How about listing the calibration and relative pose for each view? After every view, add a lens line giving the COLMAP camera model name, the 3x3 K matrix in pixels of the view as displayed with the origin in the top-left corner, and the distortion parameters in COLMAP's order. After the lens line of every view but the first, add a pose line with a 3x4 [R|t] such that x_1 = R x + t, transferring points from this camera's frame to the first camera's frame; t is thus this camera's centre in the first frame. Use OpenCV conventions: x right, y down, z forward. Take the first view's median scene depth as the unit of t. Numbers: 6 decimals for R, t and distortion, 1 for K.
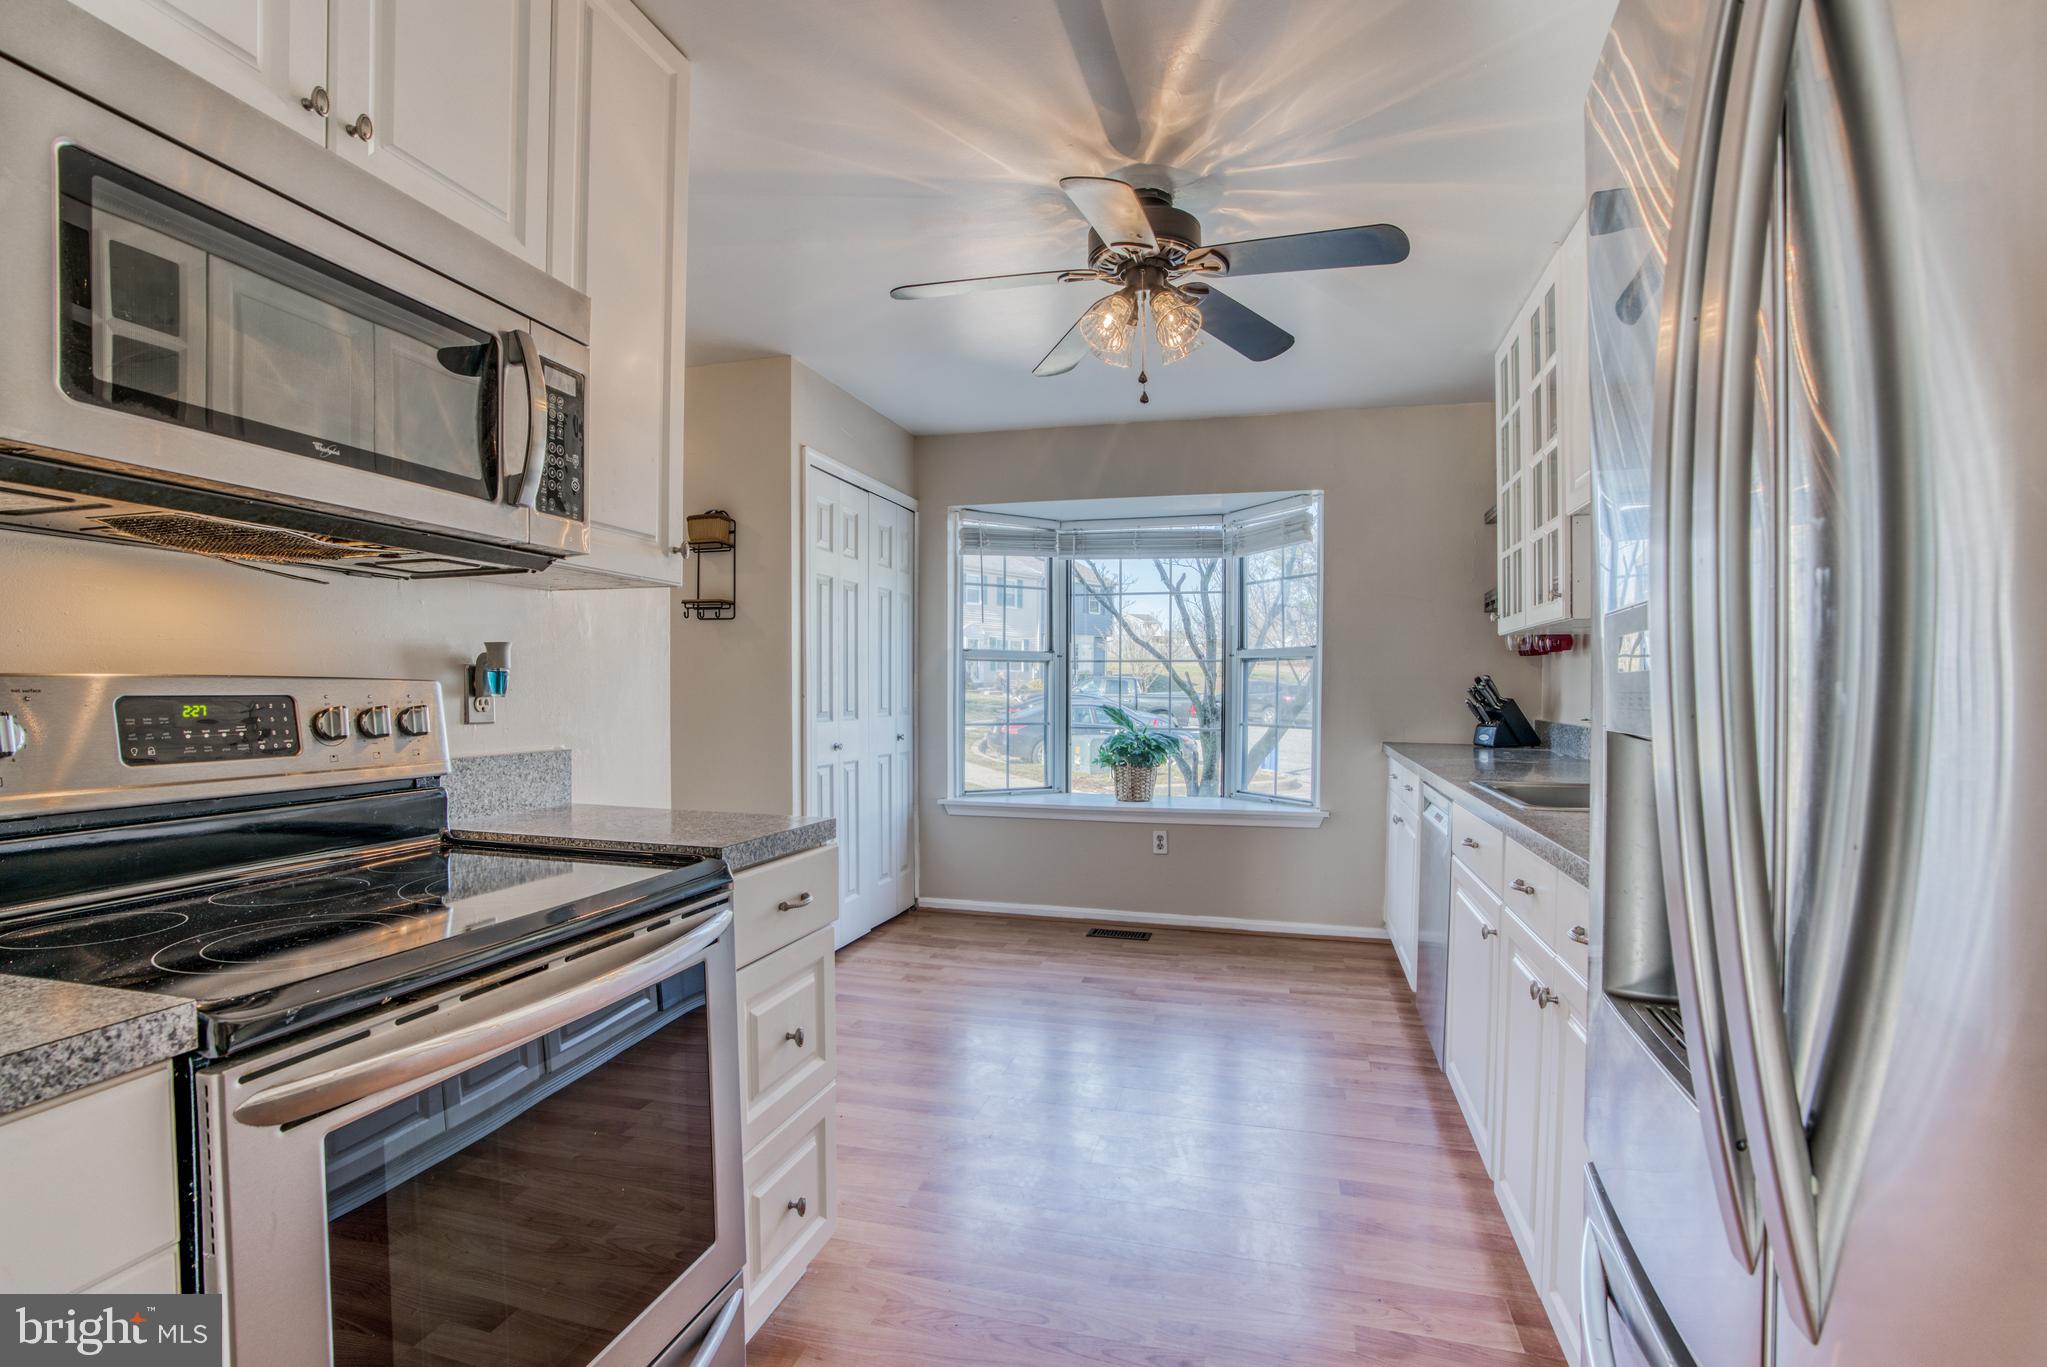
lens RADIAL K [[970.9, 0, 1023.9], [0, 970.9, 695.3], [0, 0, 1]] dist [-0.046546, 0.013572]
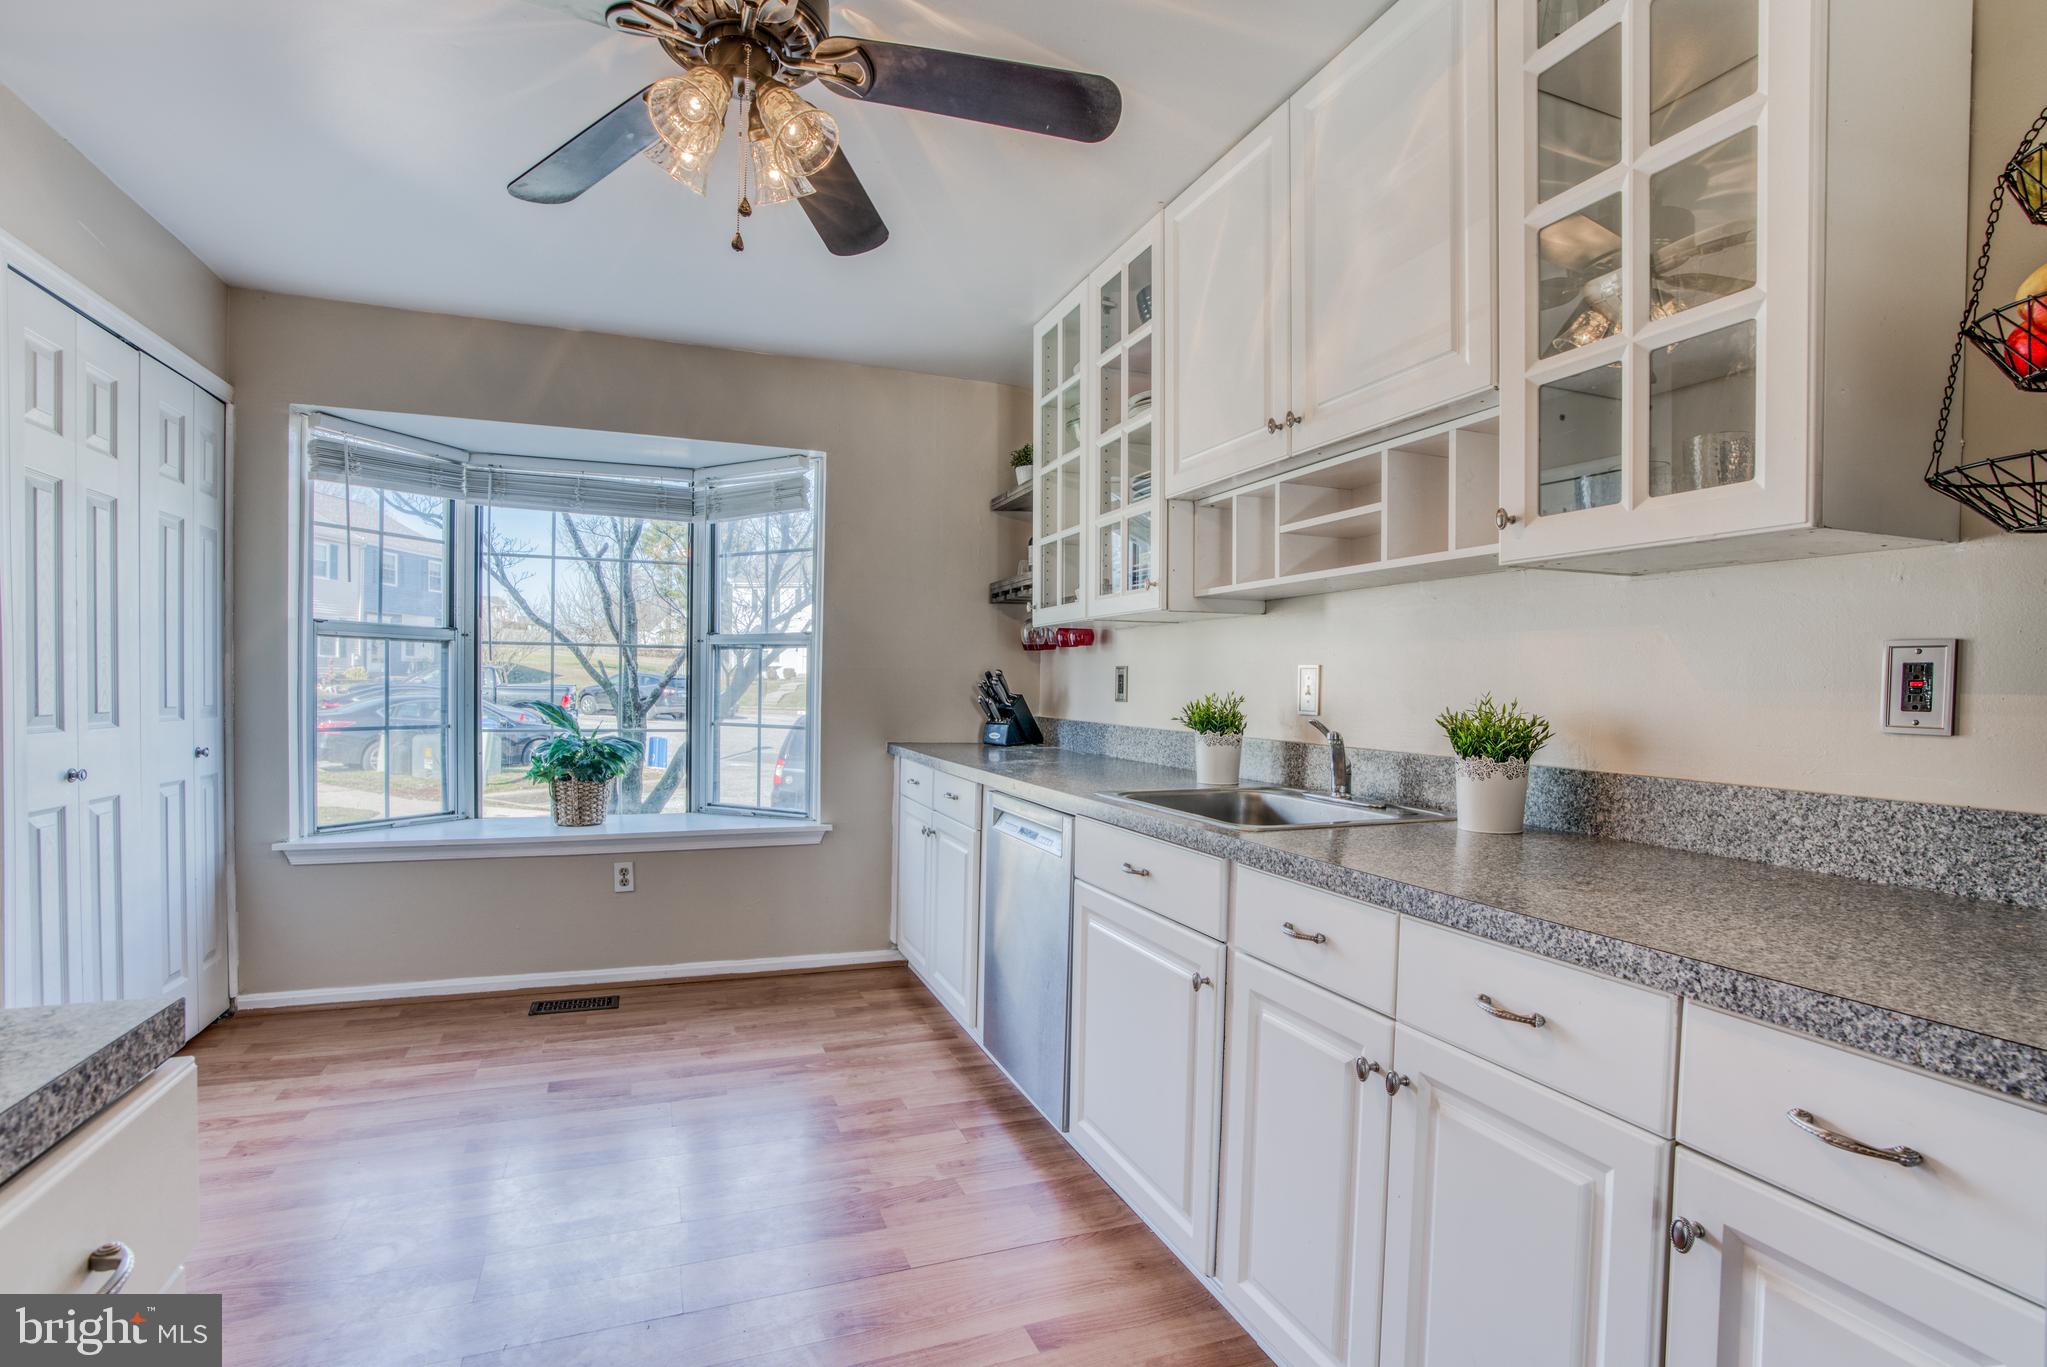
lens RADIAL K [[970.9, 0, 1016.3], [0, 970.9, 700.9], [0, 0, 1]] dist [-0.046546, 0.013572]
pose [[0.811309, -0.001401, 0.584616, -0.058964], [-0.006716, 0.999909, 0.011716, -0.001368], [-0.584580, -0.013432, 0.811225, 0.195875]]
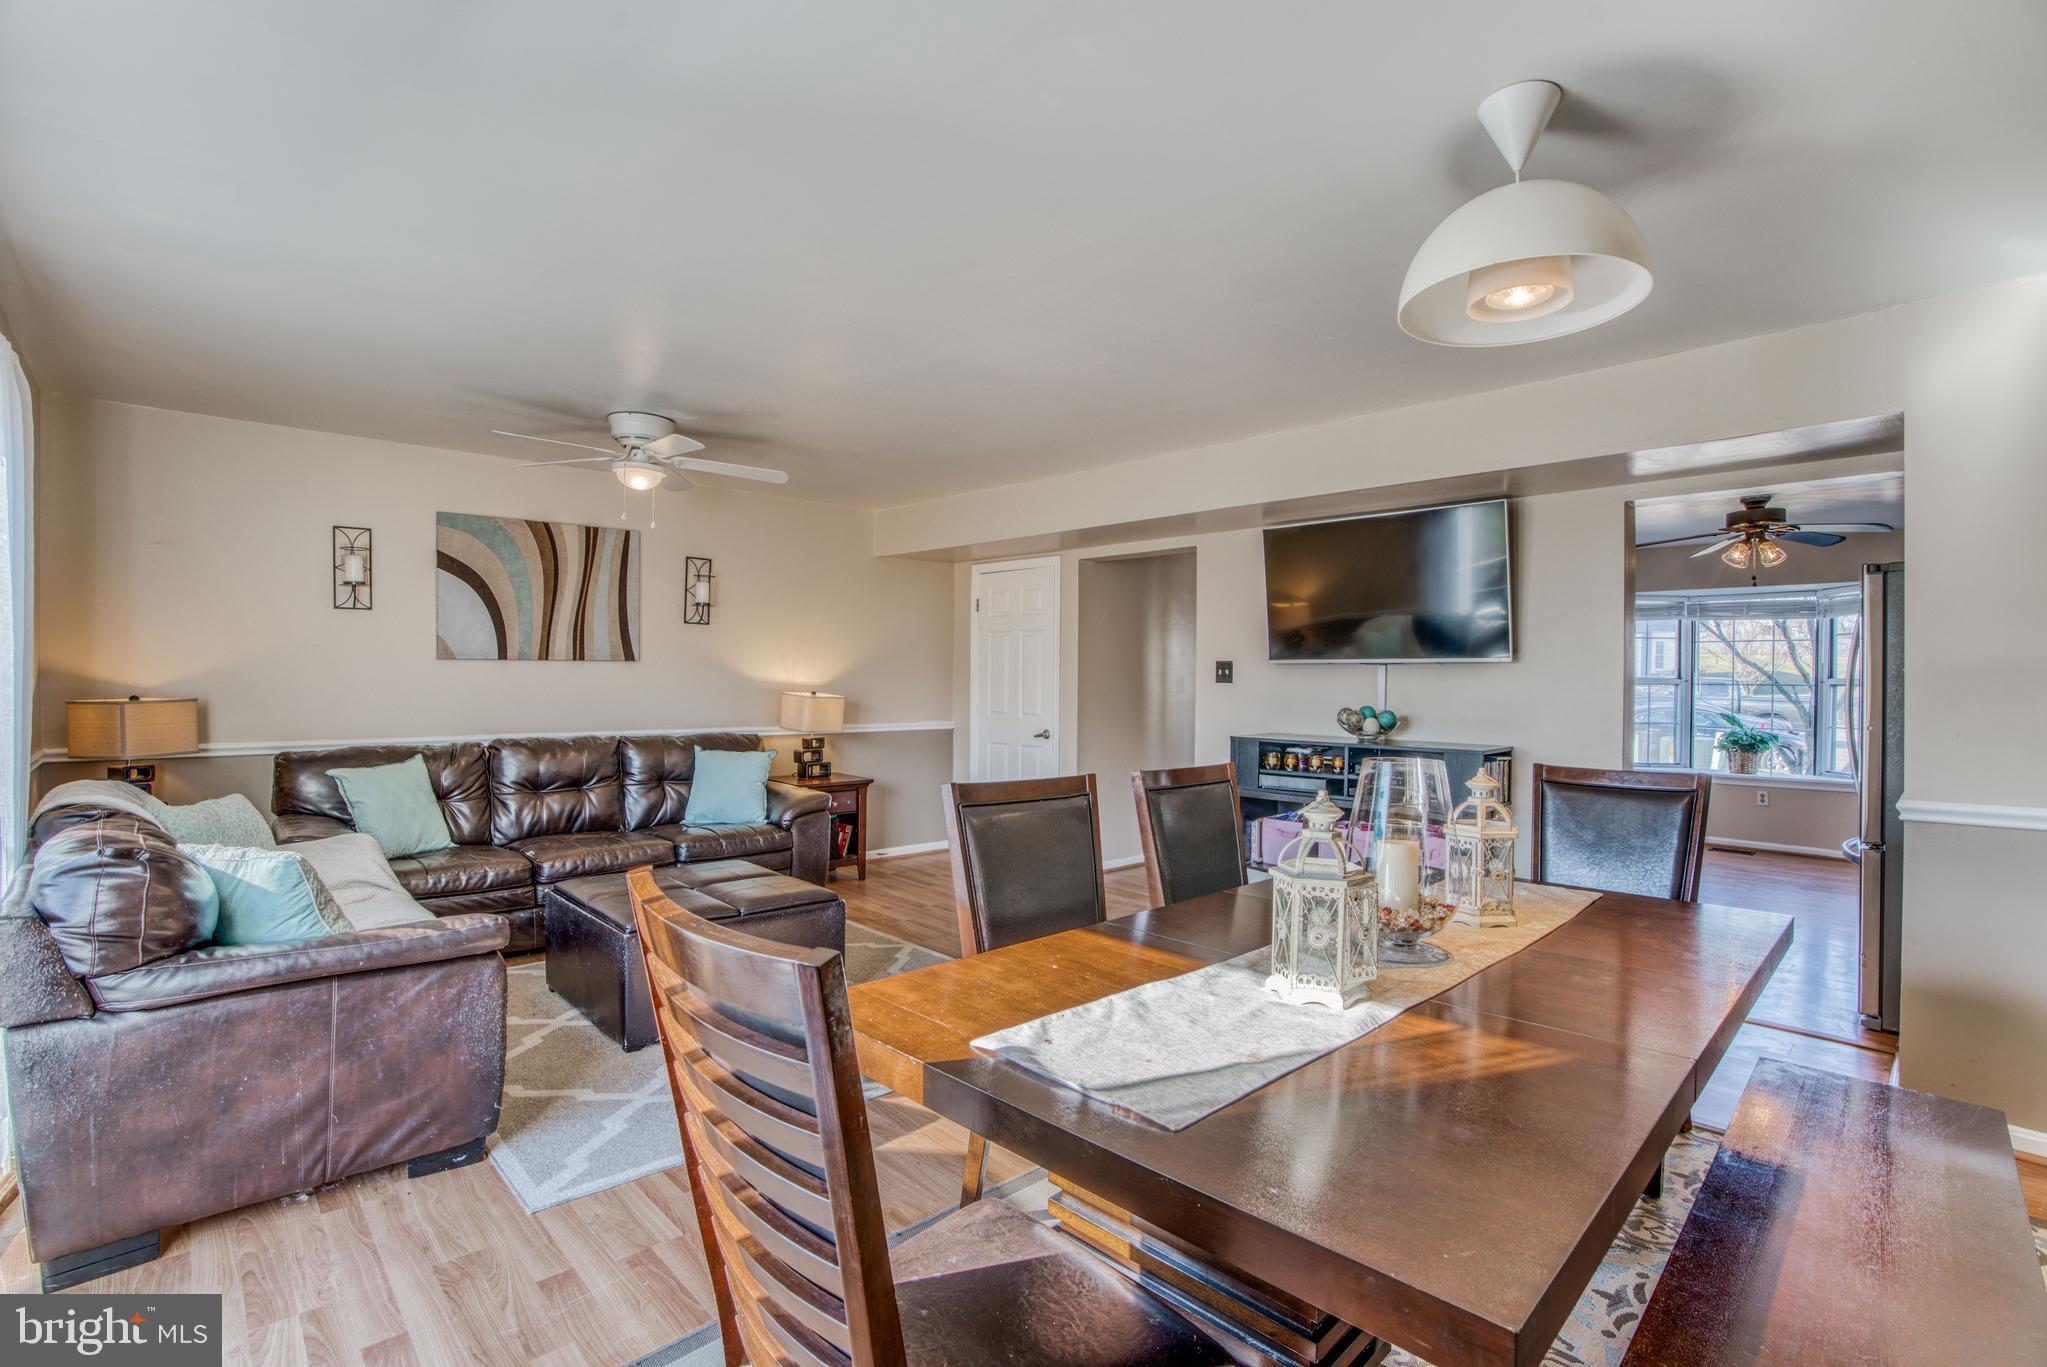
lens RADIAL K [[926.2, 0, 1017.6], [0, 926.2, 680.8], [0, 0, 1]] dist [-0.024967, -0.000347]
pose [[0.851646, 0.009734, -0.524027, -0.134500], [-0.013841, 0.999897, -0.003921, -0.023707], [0.523935, 0.010592, 0.851692, -1.019181]]
